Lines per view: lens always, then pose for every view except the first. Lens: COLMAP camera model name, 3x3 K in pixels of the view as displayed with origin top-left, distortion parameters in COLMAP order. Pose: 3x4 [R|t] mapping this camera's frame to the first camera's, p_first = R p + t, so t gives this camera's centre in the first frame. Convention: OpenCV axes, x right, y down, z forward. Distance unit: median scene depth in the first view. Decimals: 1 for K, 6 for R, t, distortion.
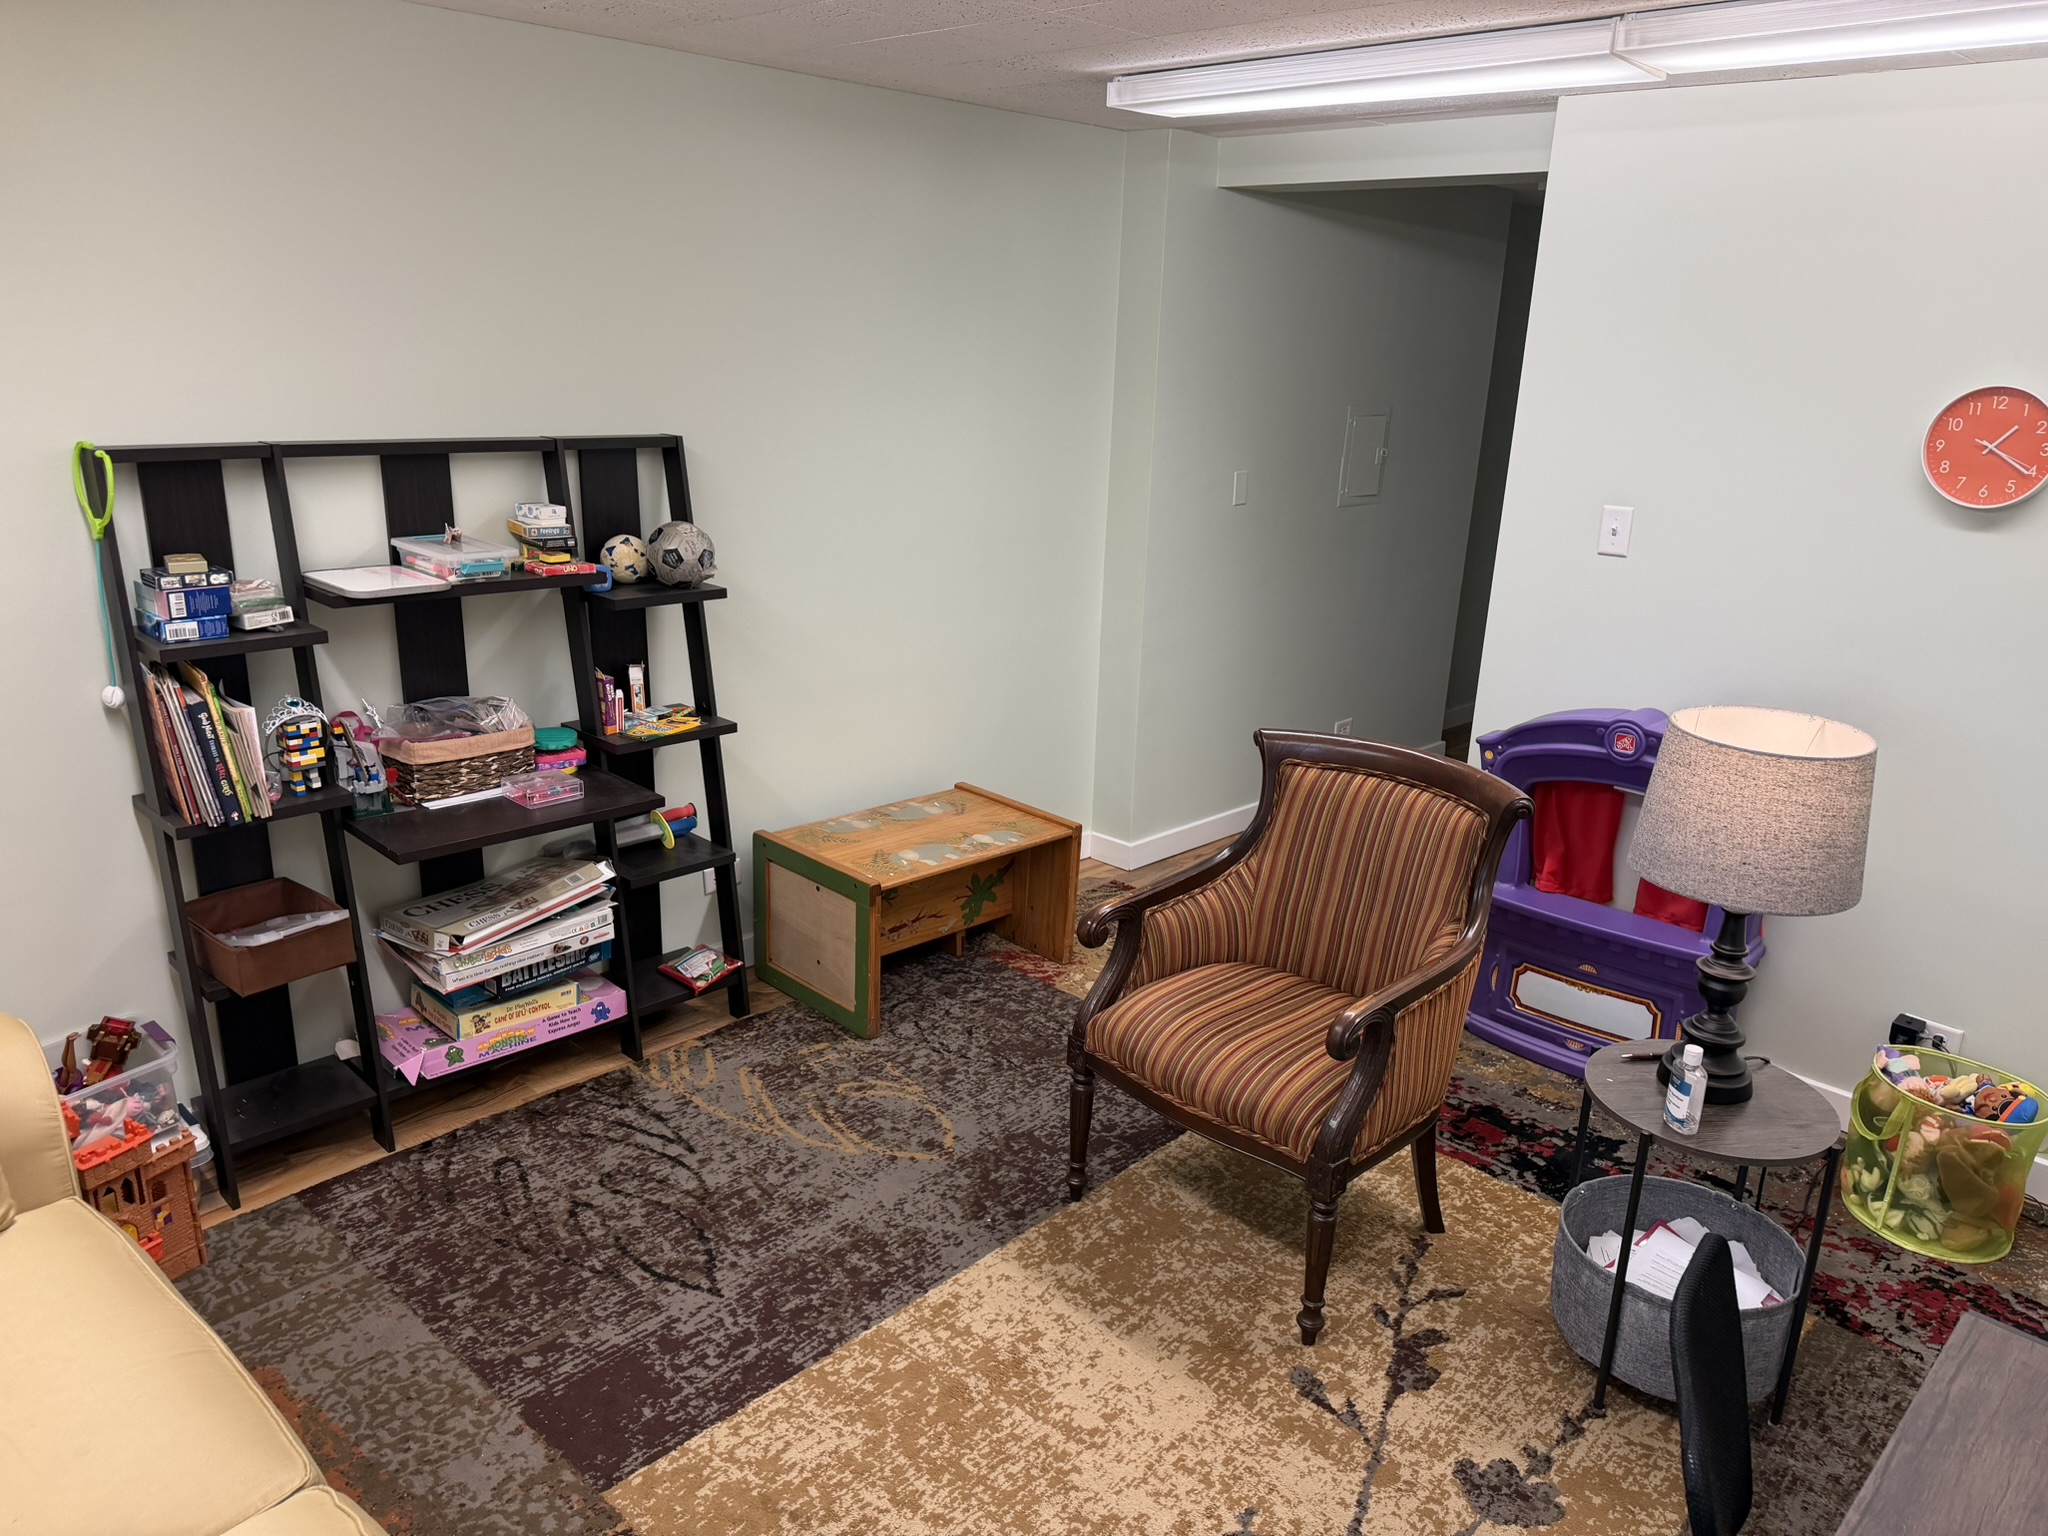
lens RADIAL K [[1474.0, 0, 1019.2], [0, 1474.0, 767.9], [0, 0, 1]] dist [0.055572, -0.030692]
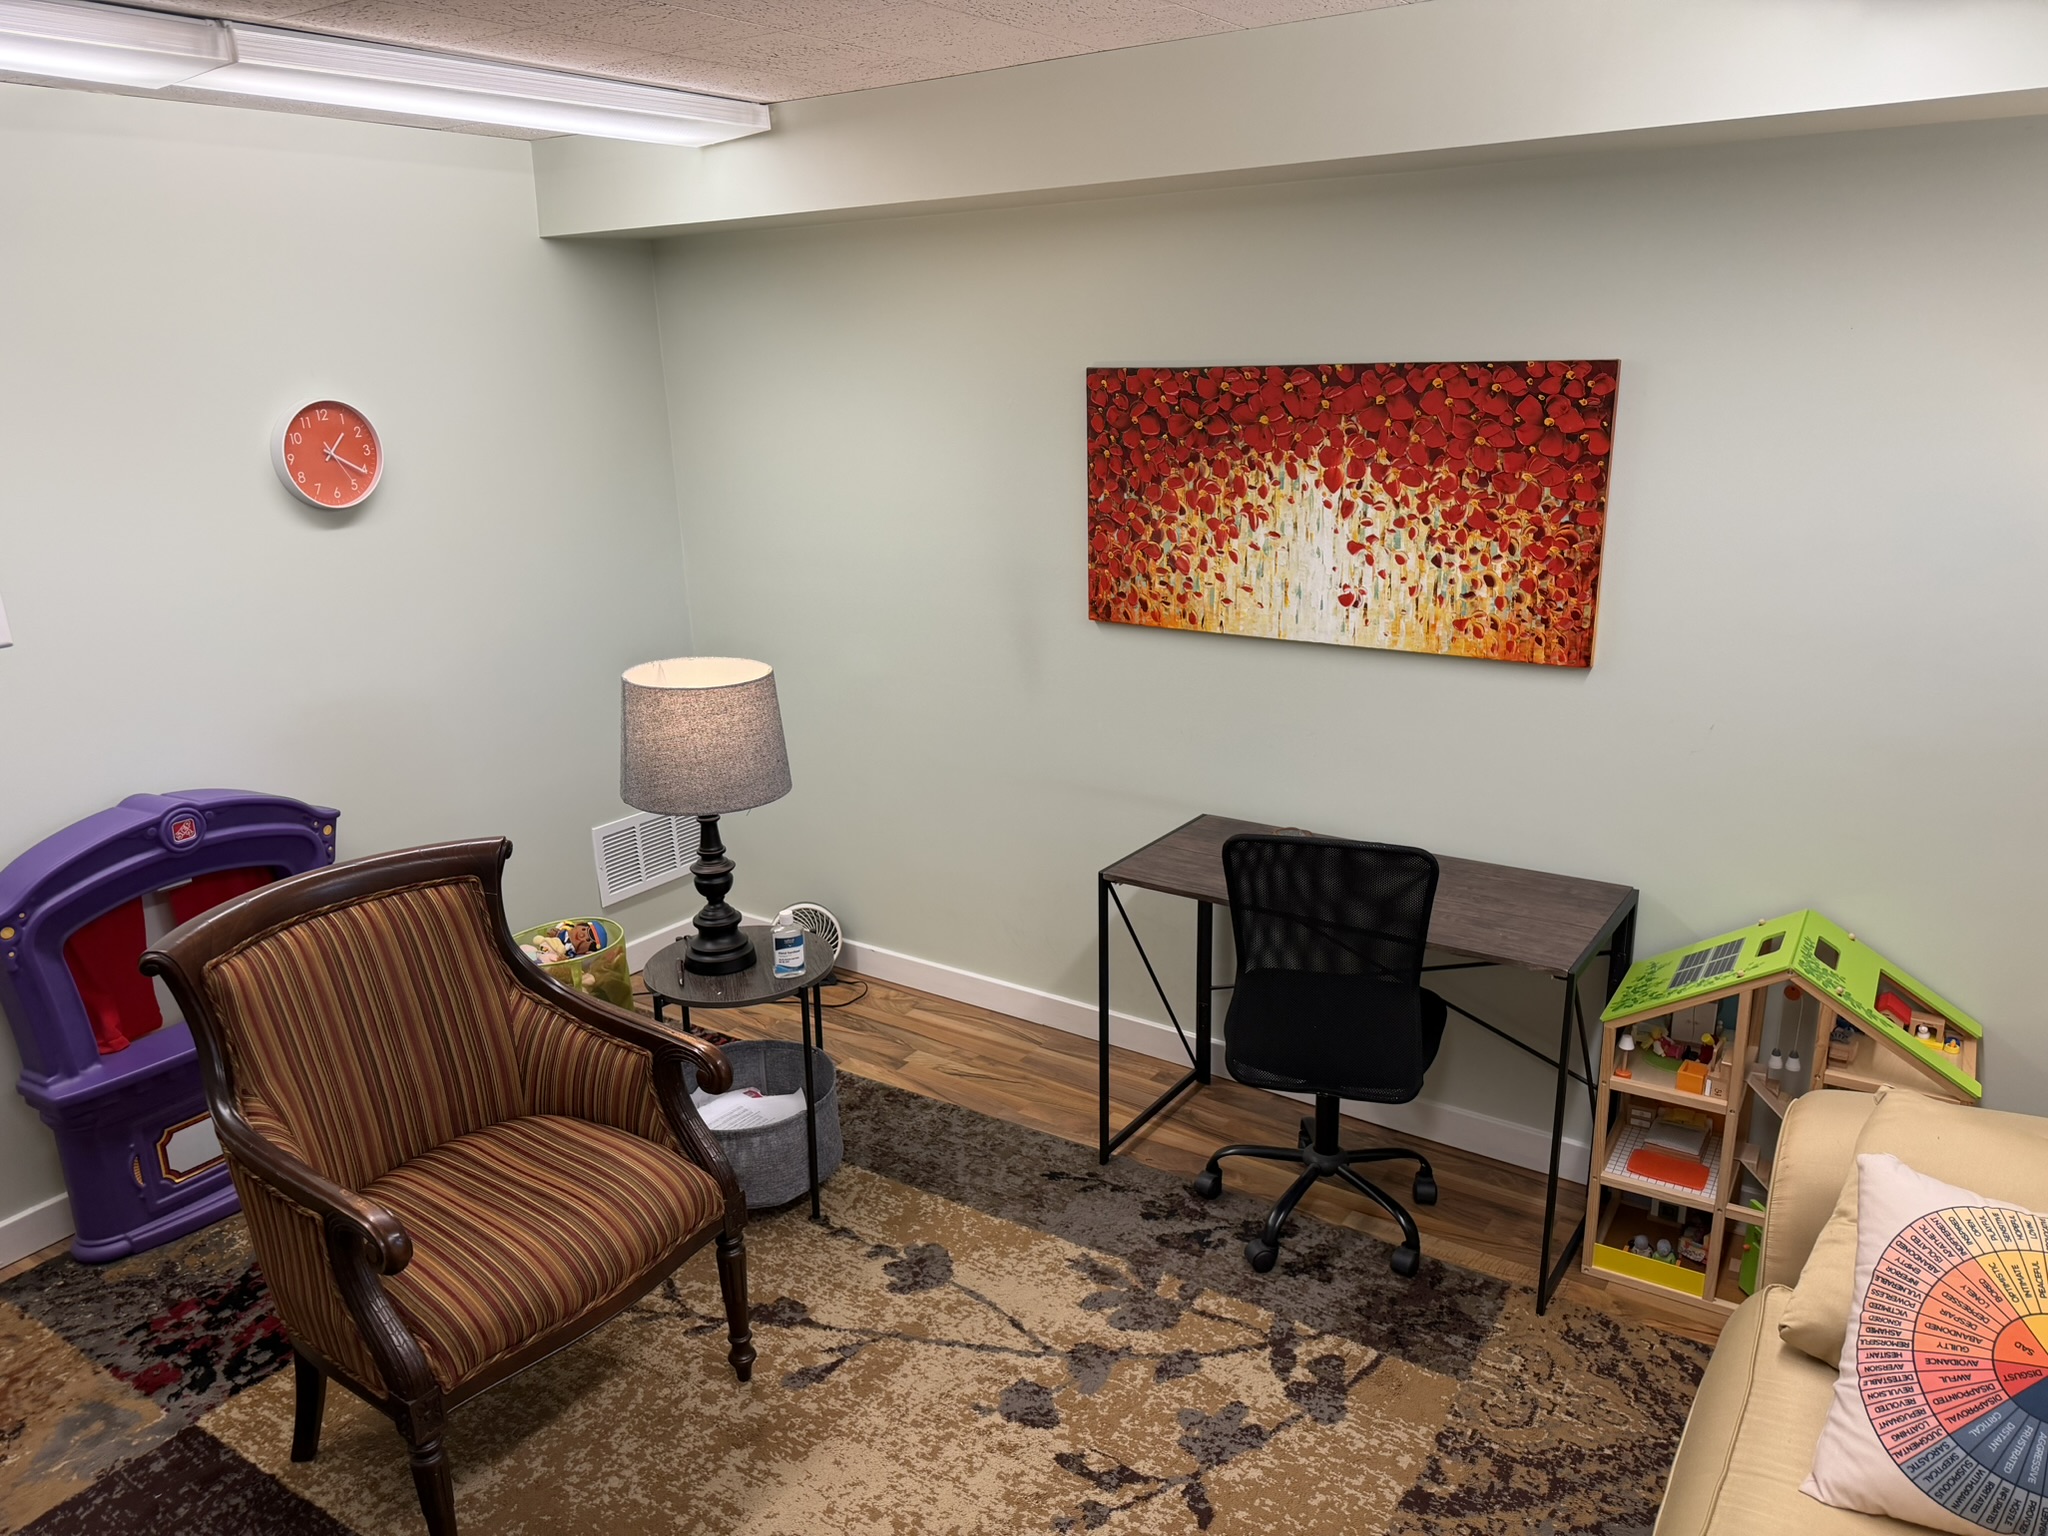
lens RADIAL K [[1463.5, 0, 1017.9], [0, 1463.5, 799.7], [0, 0, 1]] dist [0.226990, -0.470629]
pose [[-0.178199, -0.324384, 0.928989, -0.679060], [0.305121, 0.879348, 0.365578, -0.280751], [-0.935492, 0.348600, -0.057722, 0.784025]]
